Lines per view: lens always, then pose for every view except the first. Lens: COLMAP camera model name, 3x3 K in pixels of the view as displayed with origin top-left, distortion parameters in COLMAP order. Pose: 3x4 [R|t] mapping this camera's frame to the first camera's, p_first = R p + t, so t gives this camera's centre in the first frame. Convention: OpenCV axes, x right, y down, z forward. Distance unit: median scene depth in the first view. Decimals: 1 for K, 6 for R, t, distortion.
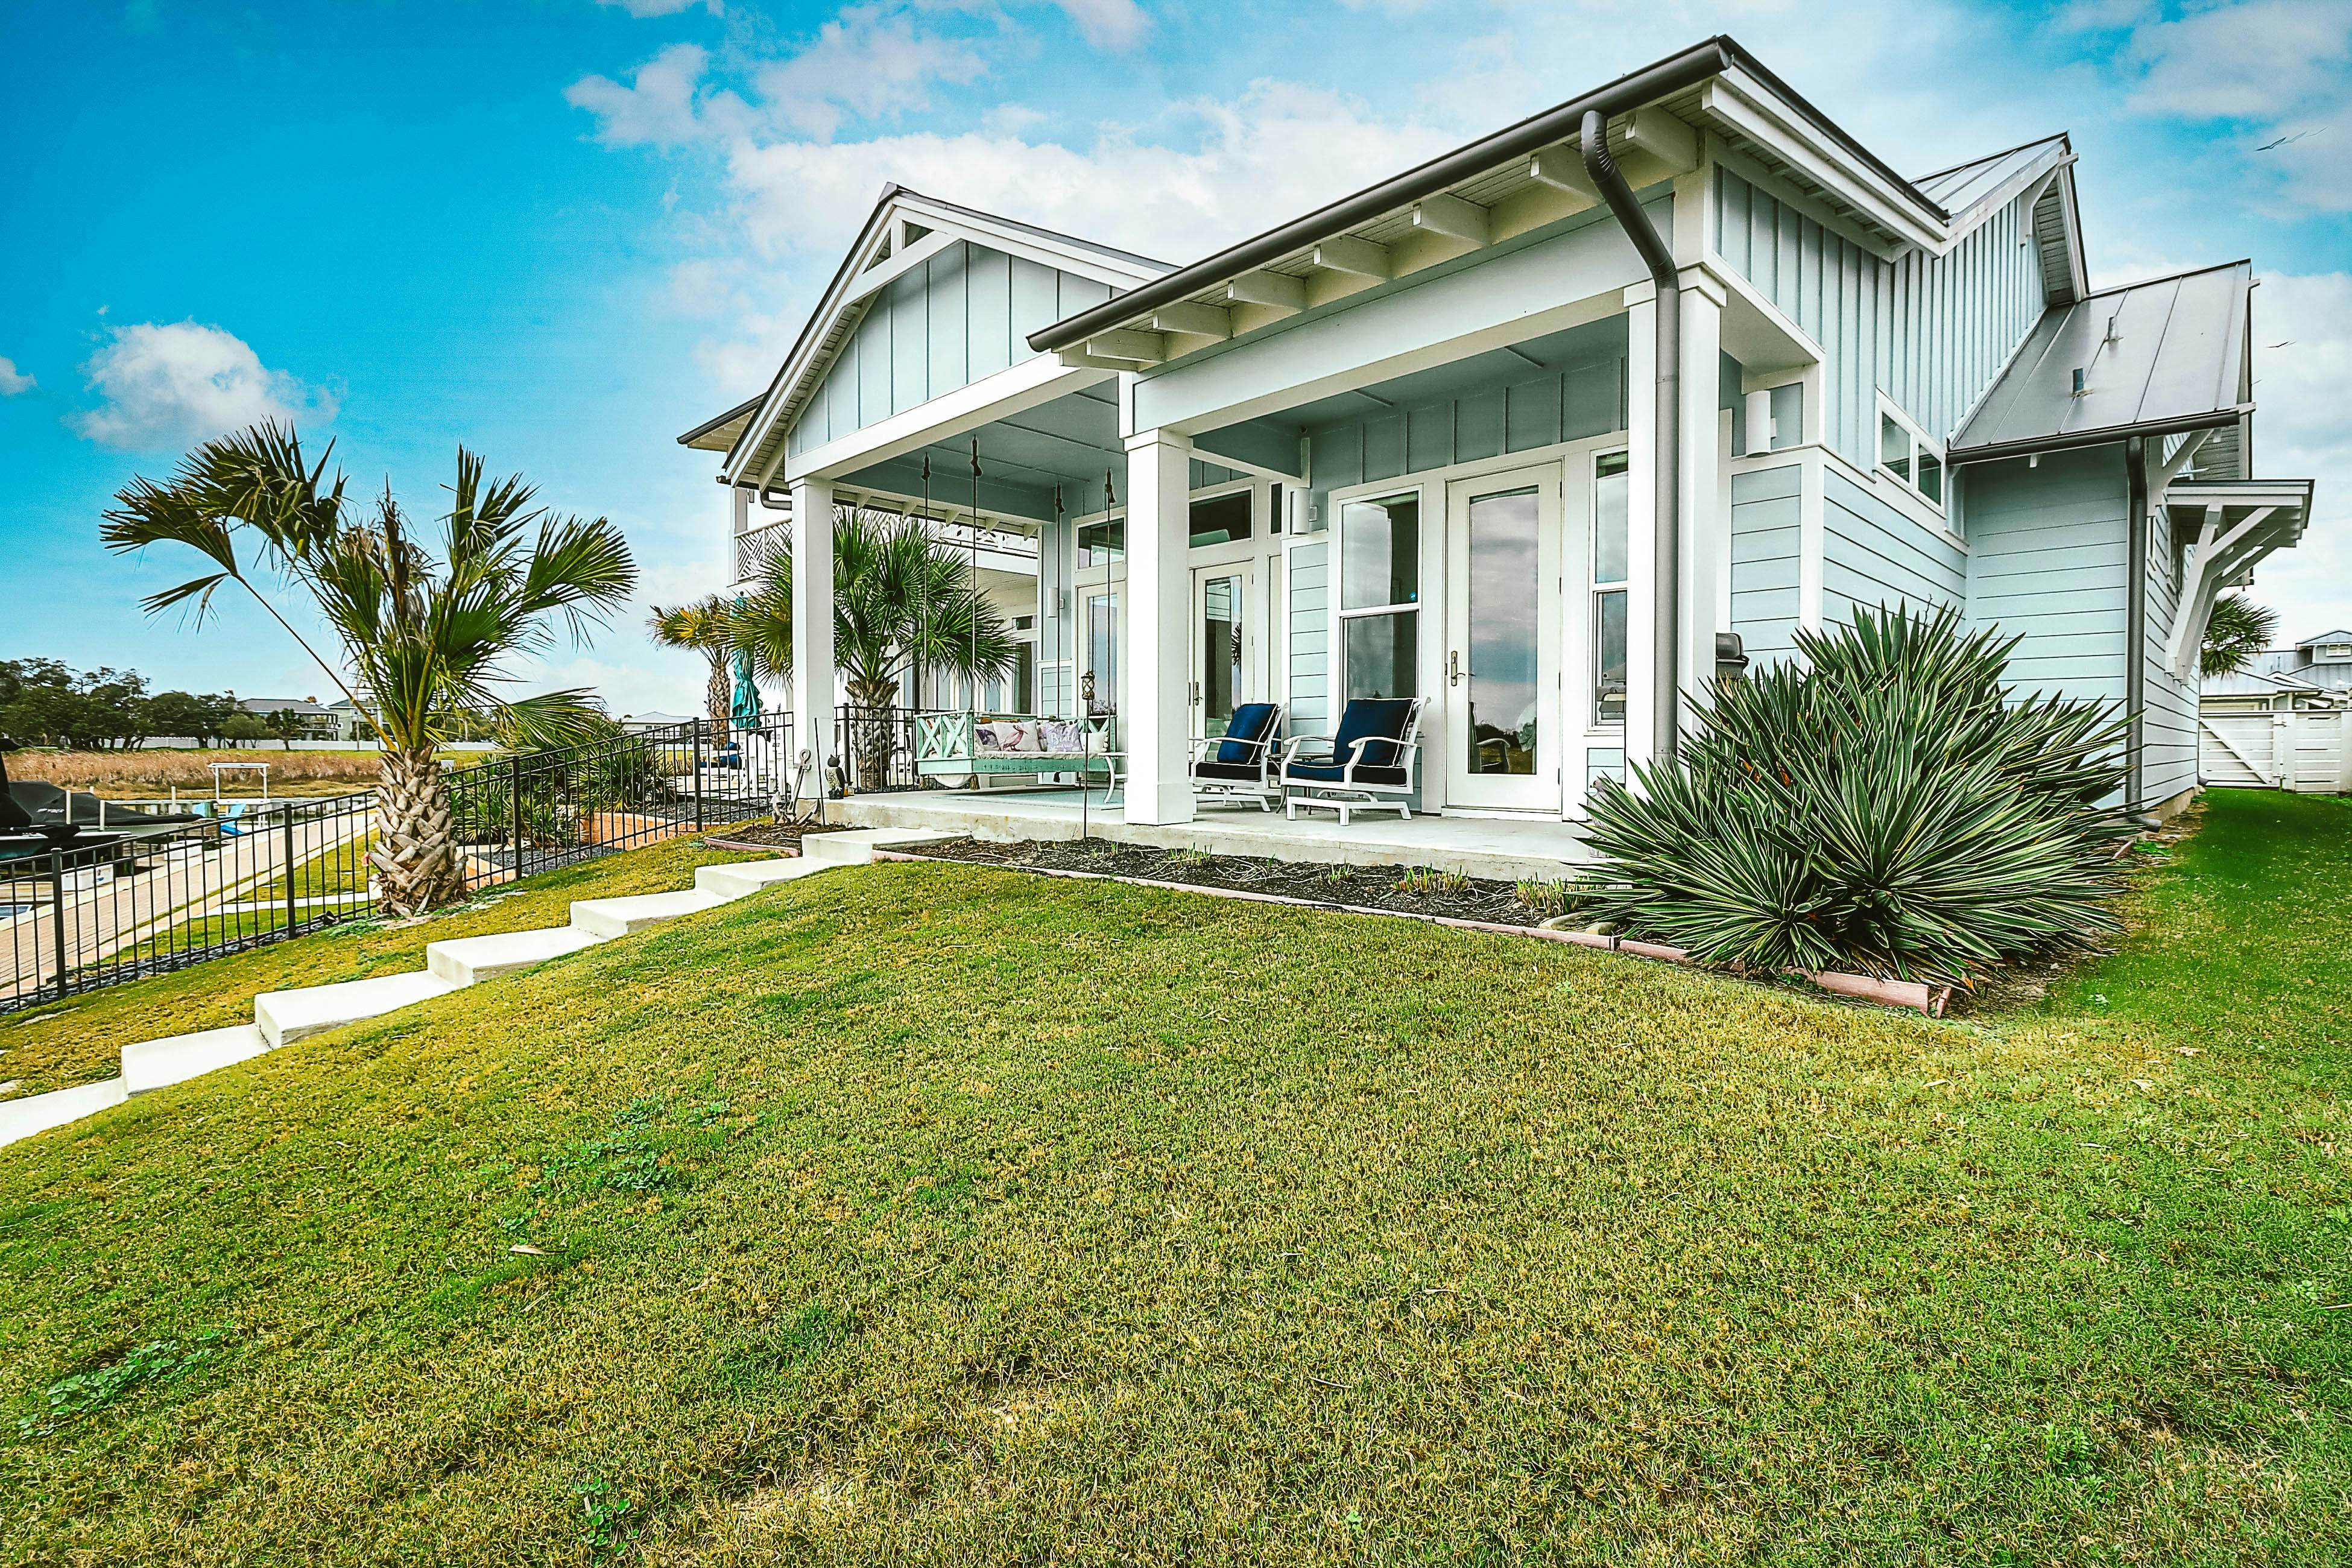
lens RADIAL K [[1090.6, 0, 1176.0], [0, 1090.6, 784.0], [0, 0, 1]] dist [0.013050, 0.000009]
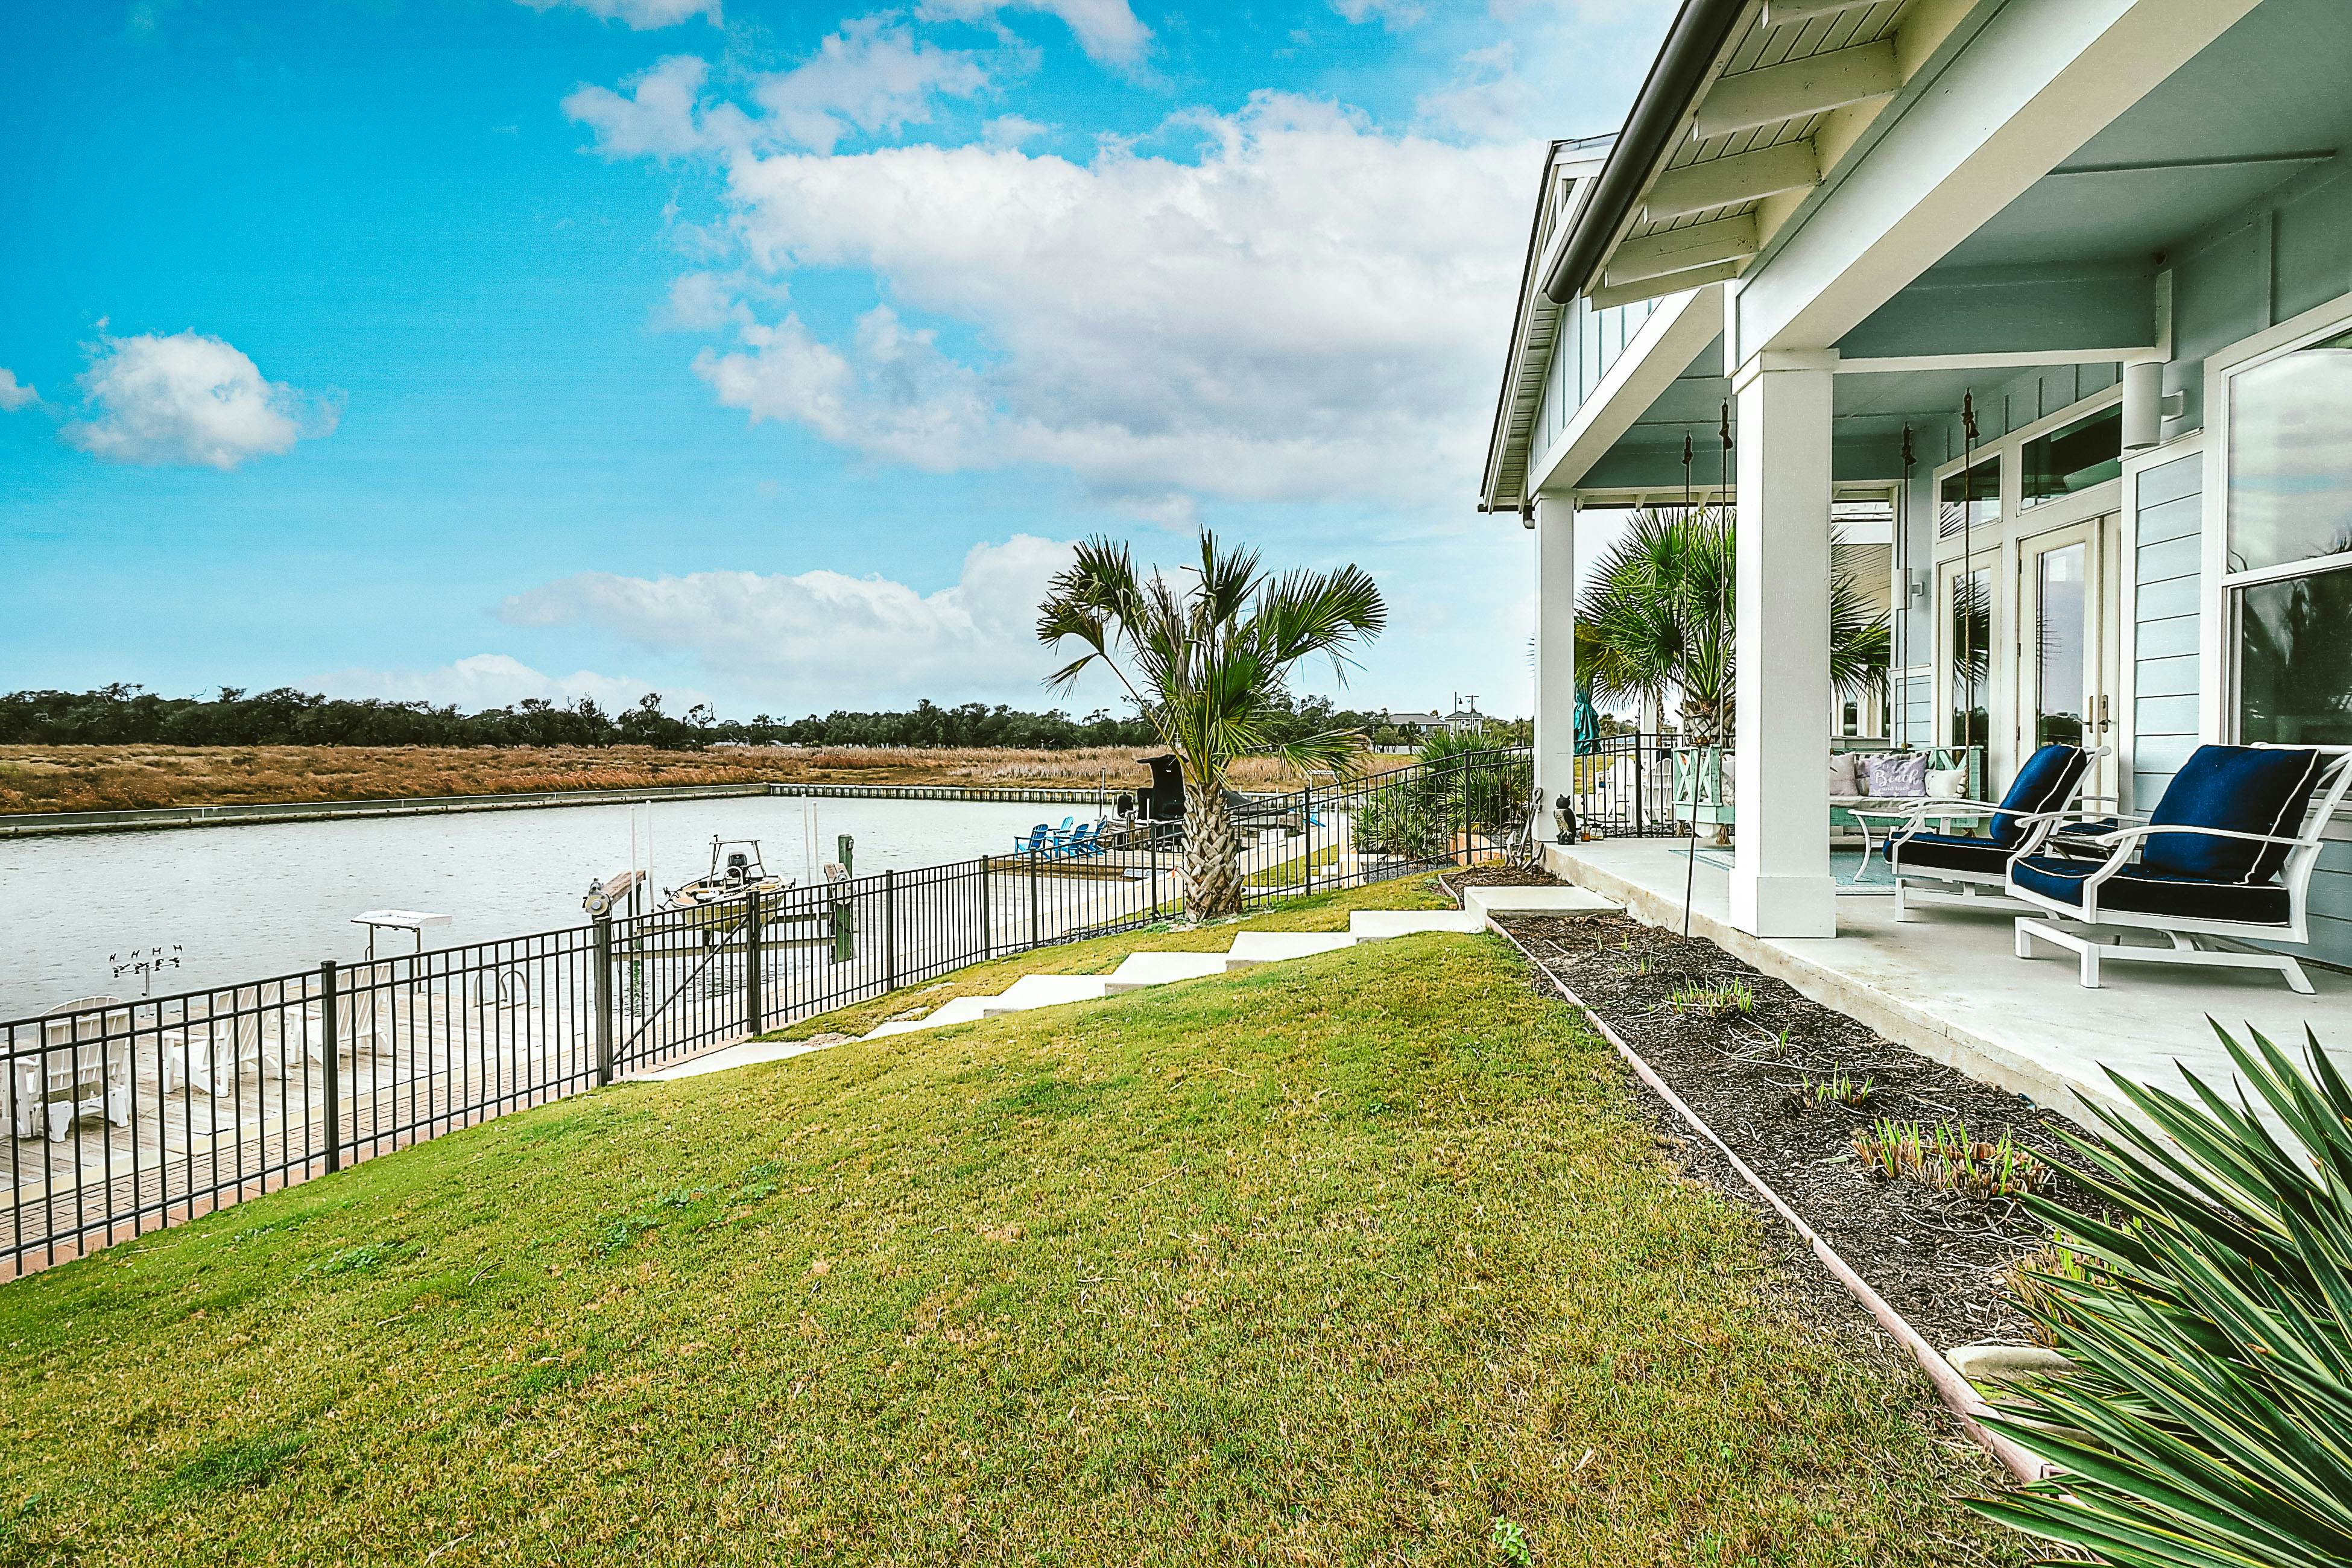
lens RADIAL K [[1086.1, 0, 1176.0], [0, 1086.1, 784.0], [0, 0, 1]] dist [-0.002590, -0.000622]
pose [[0.604928, 0.025188, -0.795882, 0.243558], [-0.025206, 0.999604, 0.012477, -0.046398], [0.795881, 0.012514, 0.605323, 0.249183]]
